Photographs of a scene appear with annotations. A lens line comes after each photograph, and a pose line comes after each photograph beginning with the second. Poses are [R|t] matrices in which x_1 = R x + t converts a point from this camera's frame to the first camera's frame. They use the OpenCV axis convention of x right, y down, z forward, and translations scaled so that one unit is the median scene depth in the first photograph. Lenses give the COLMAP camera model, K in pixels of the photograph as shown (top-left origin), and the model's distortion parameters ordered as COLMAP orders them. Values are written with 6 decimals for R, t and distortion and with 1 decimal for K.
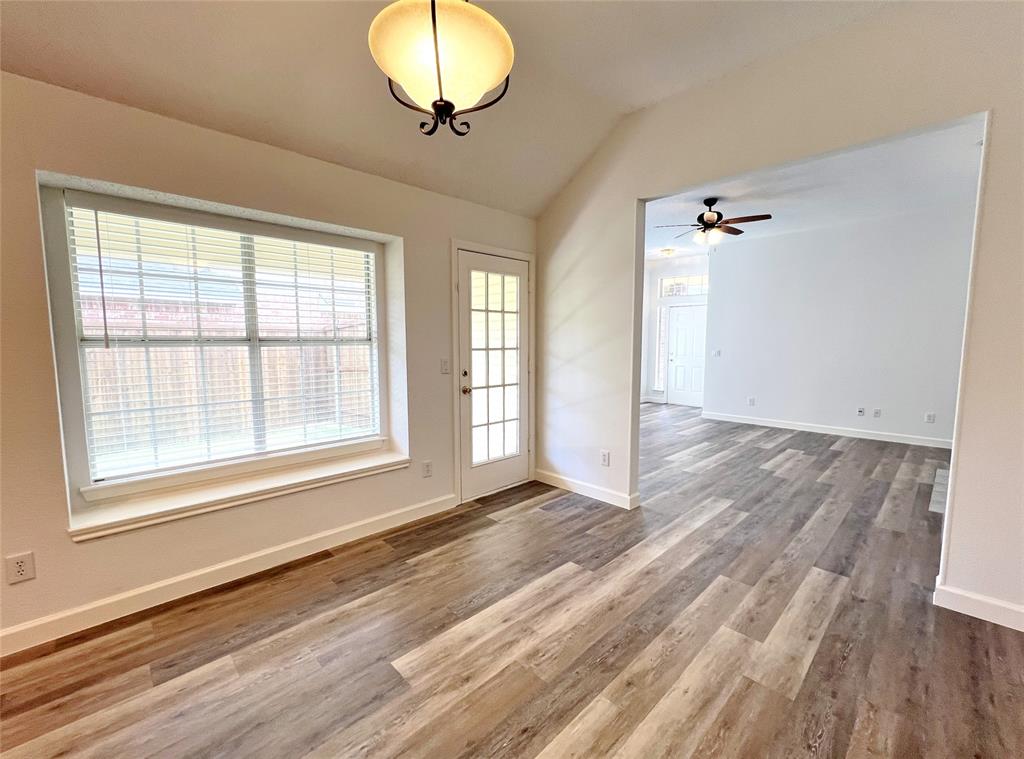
lens RADIAL K [[436.0, 0, 514.8], [0, 436.0, 380.1], [0, 0, 1]] dist [0.002384, 0.000328]
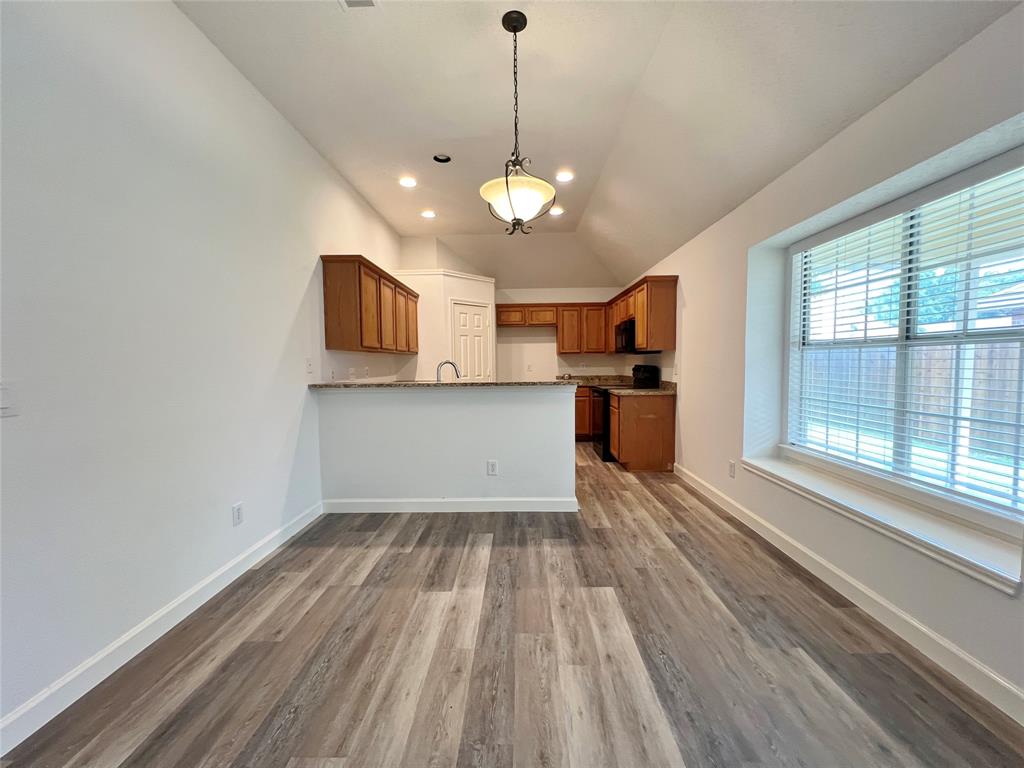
lens RADIAL K [[411.9, 0, 514.6], [0, 411.9, 384.9], [0, 0, 1]] dist [-0.001414, -0.000025]
pose [[-0.713517, 0.044995, -0.699192, 0.713965], [-0.055124, 0.991237, 0.120042, -0.083149], [0.698466, 0.124194, -0.704784, 1.482058]]
